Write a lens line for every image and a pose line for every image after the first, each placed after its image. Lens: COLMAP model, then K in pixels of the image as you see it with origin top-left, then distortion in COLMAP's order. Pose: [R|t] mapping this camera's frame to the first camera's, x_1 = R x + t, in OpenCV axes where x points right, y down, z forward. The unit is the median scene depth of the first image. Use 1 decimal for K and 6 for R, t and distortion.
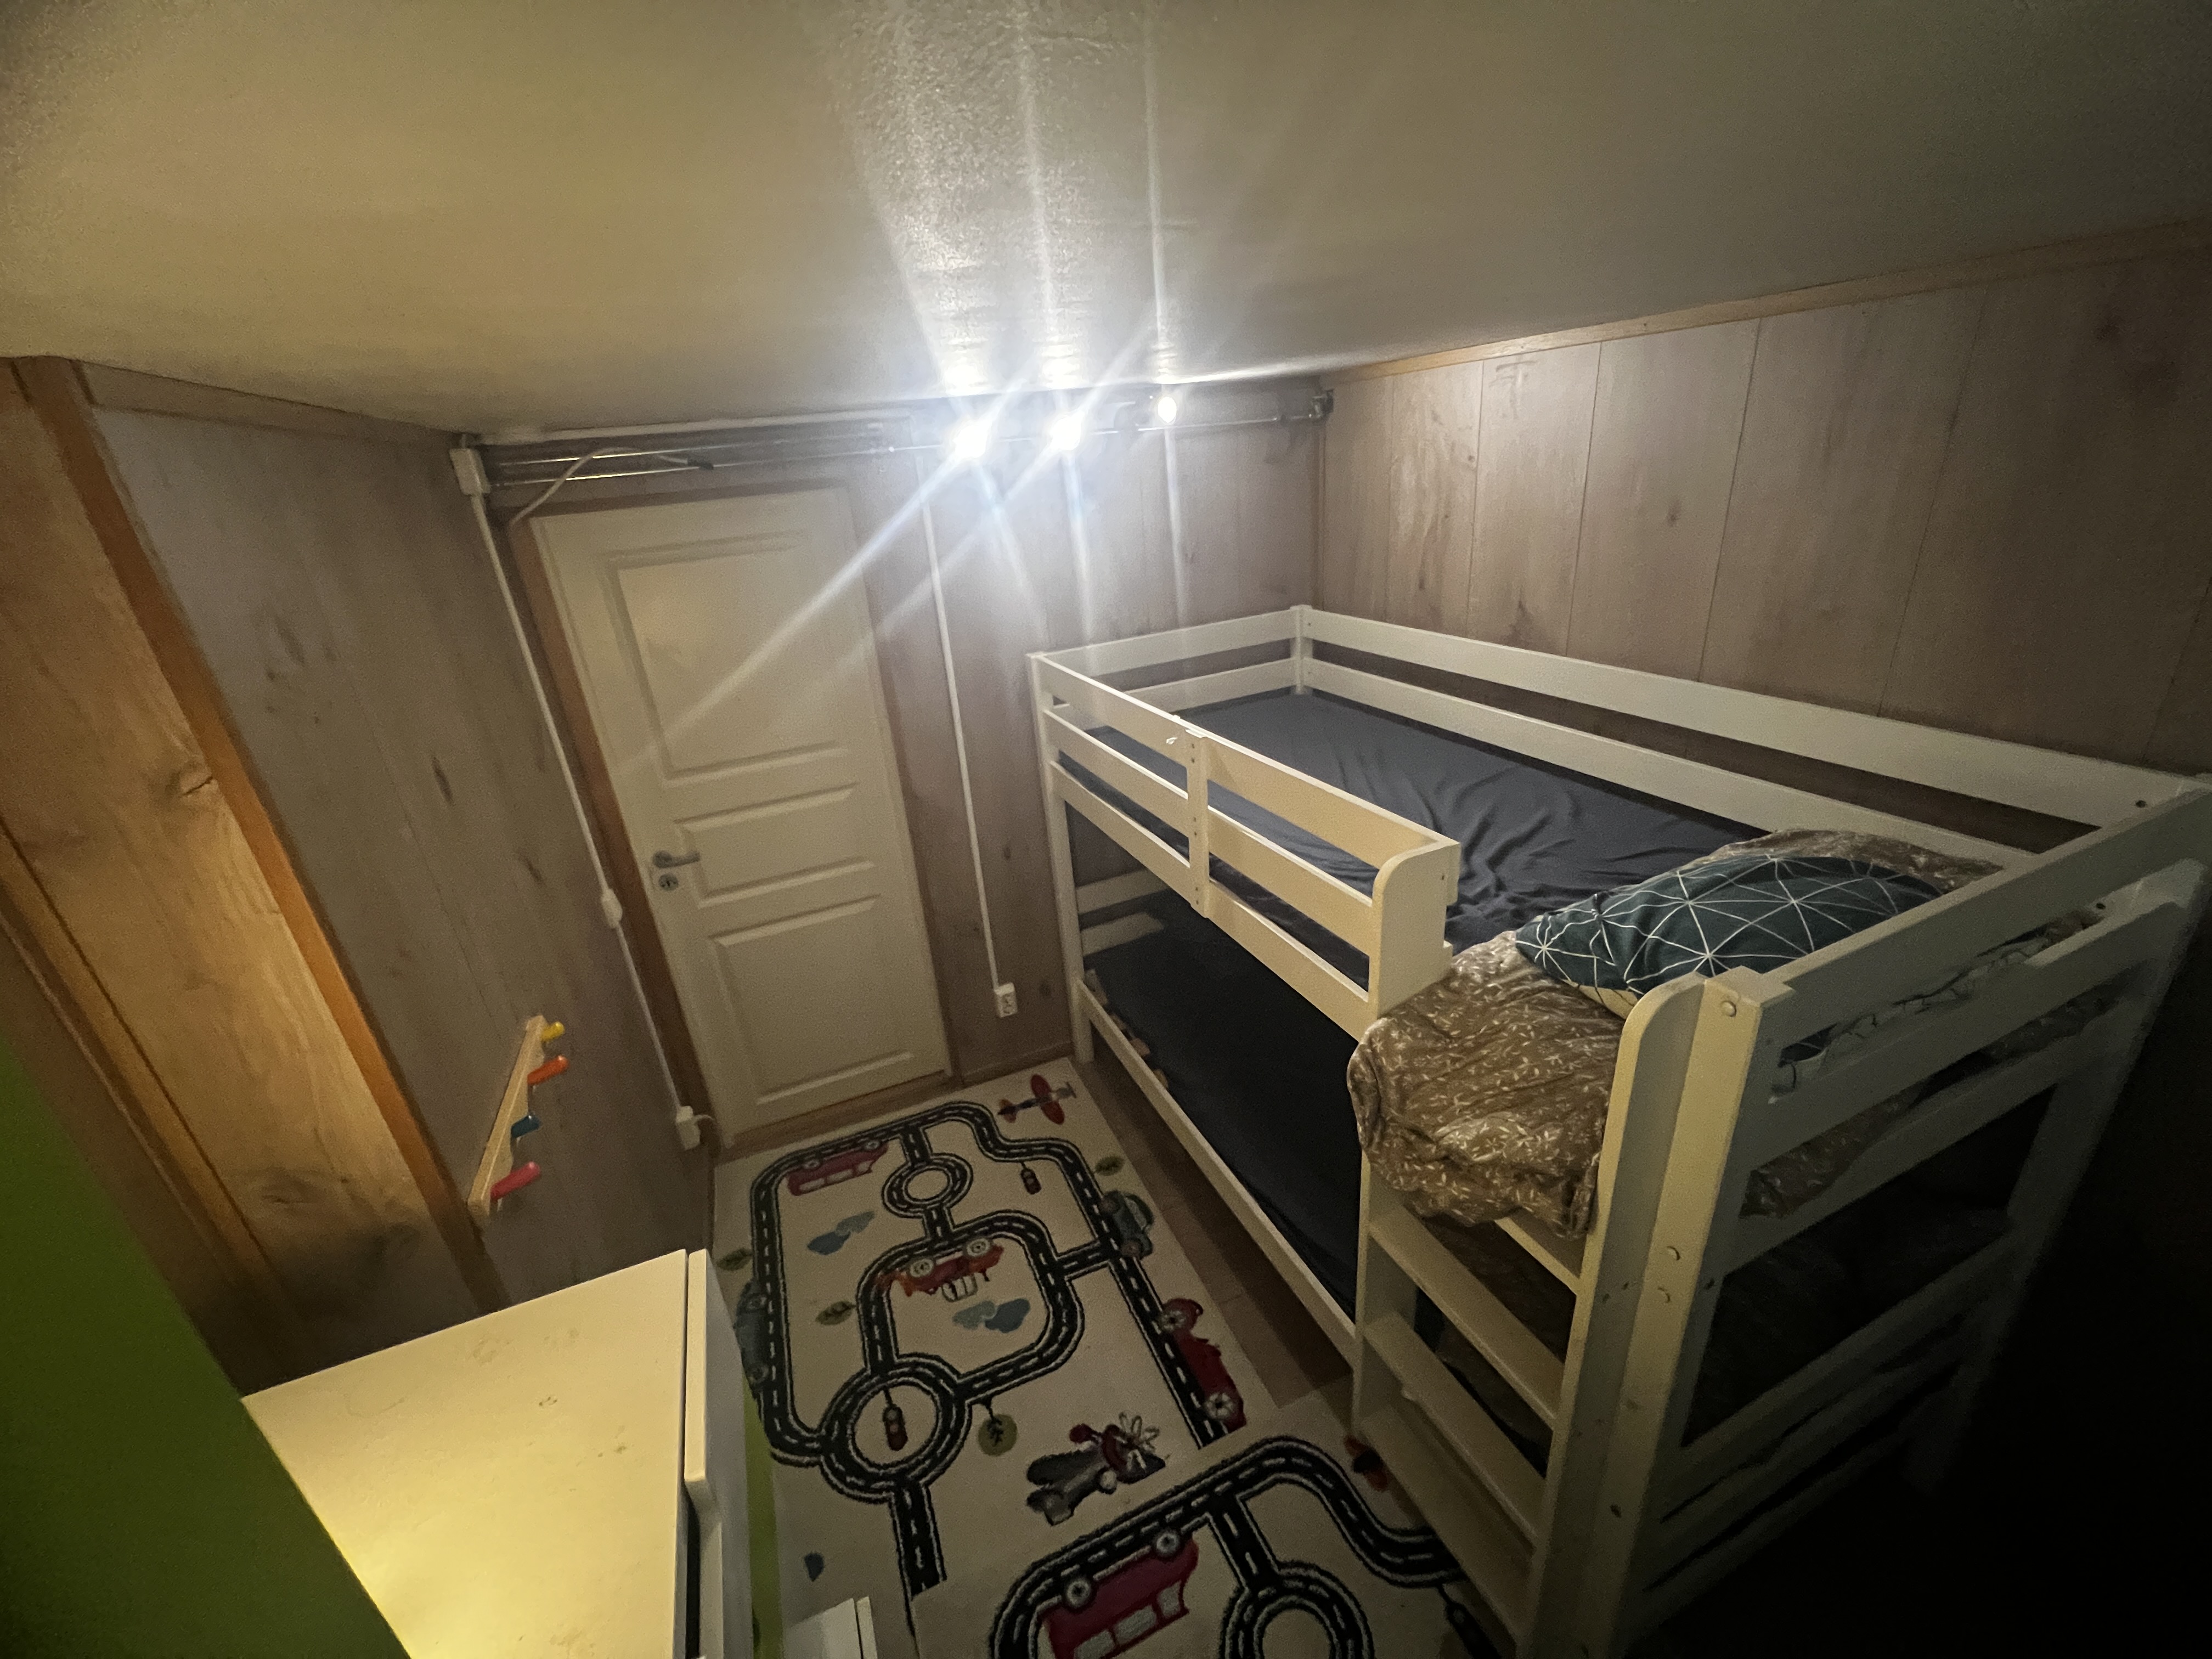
lens RADIAL K [[891.2, 0, 1098.1], [0, 891.2, 821.1], [0, 0, 1]] dist [-0.001833, 0.000050]
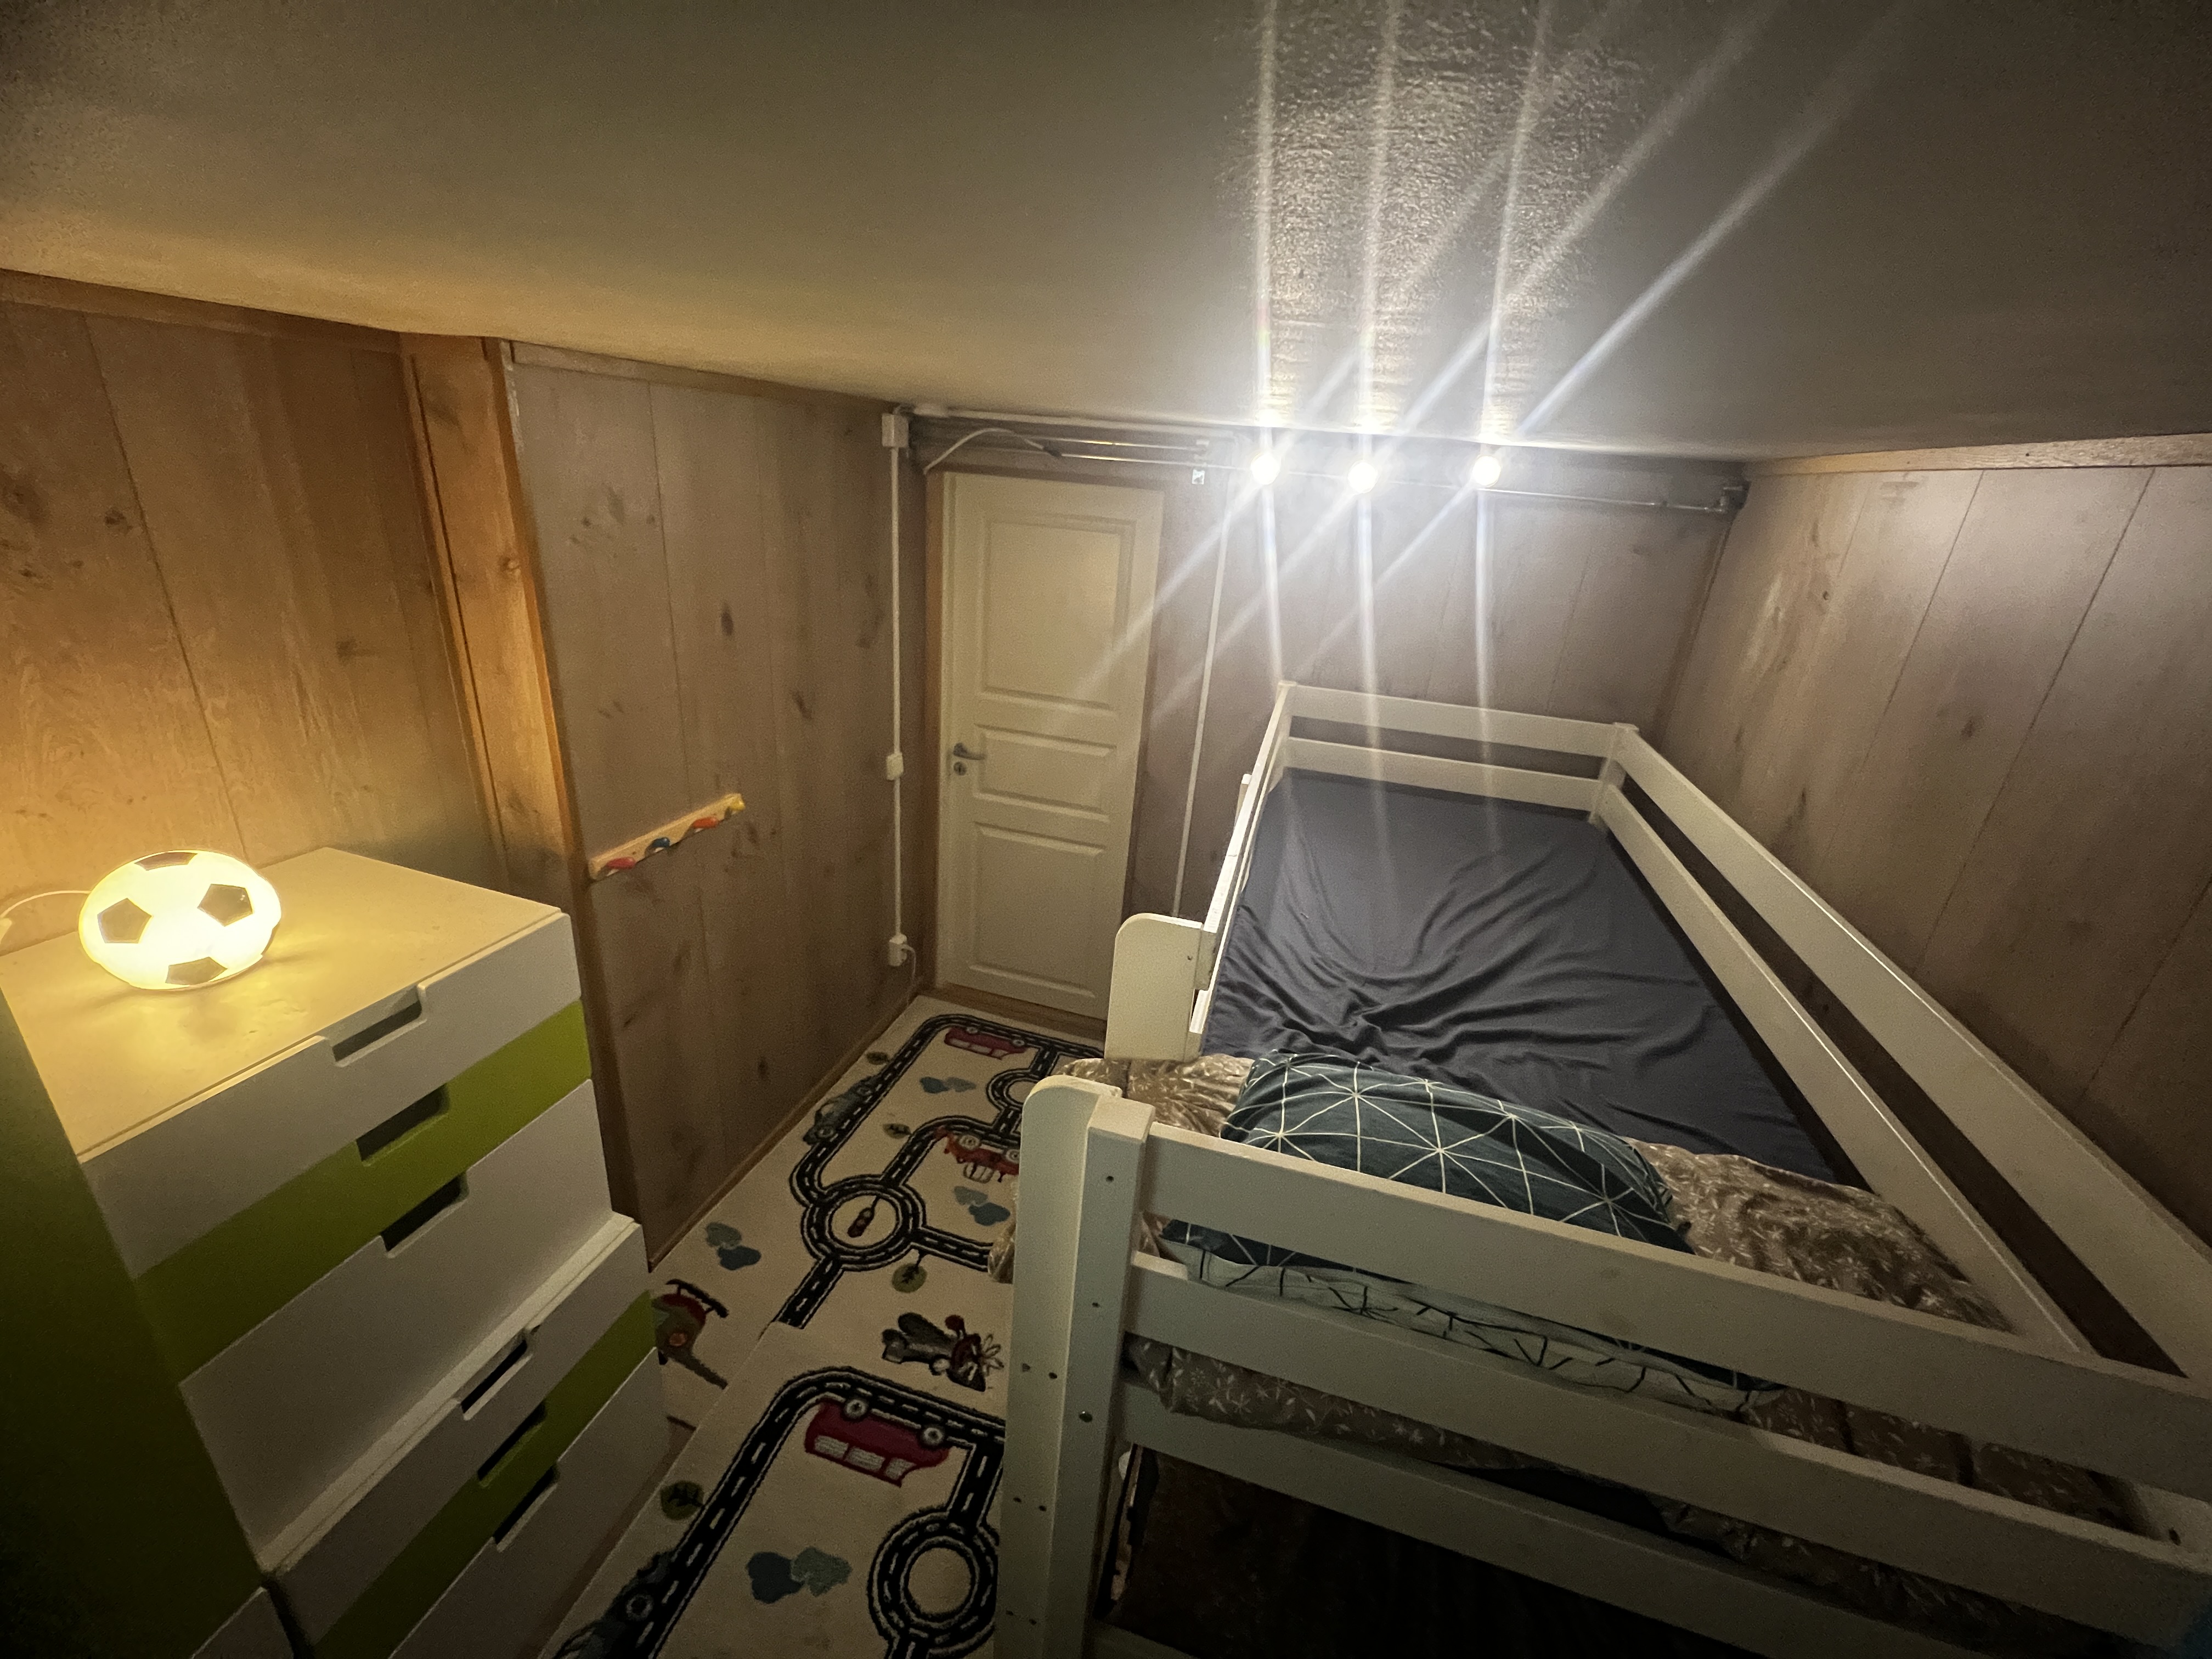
lens RADIAL K [[891.2, 0, 1098.1], [0, 891.2, 821.1], [0, 0, 1]] dist [-0.001833, 0.000050]
pose [[0.764301, 0.367512, -0.529887, 0.419793], [-0.372654, 0.922327, 0.102185, -0.075134], [0.526283, 0.119364, 0.841890, 0.053721]]
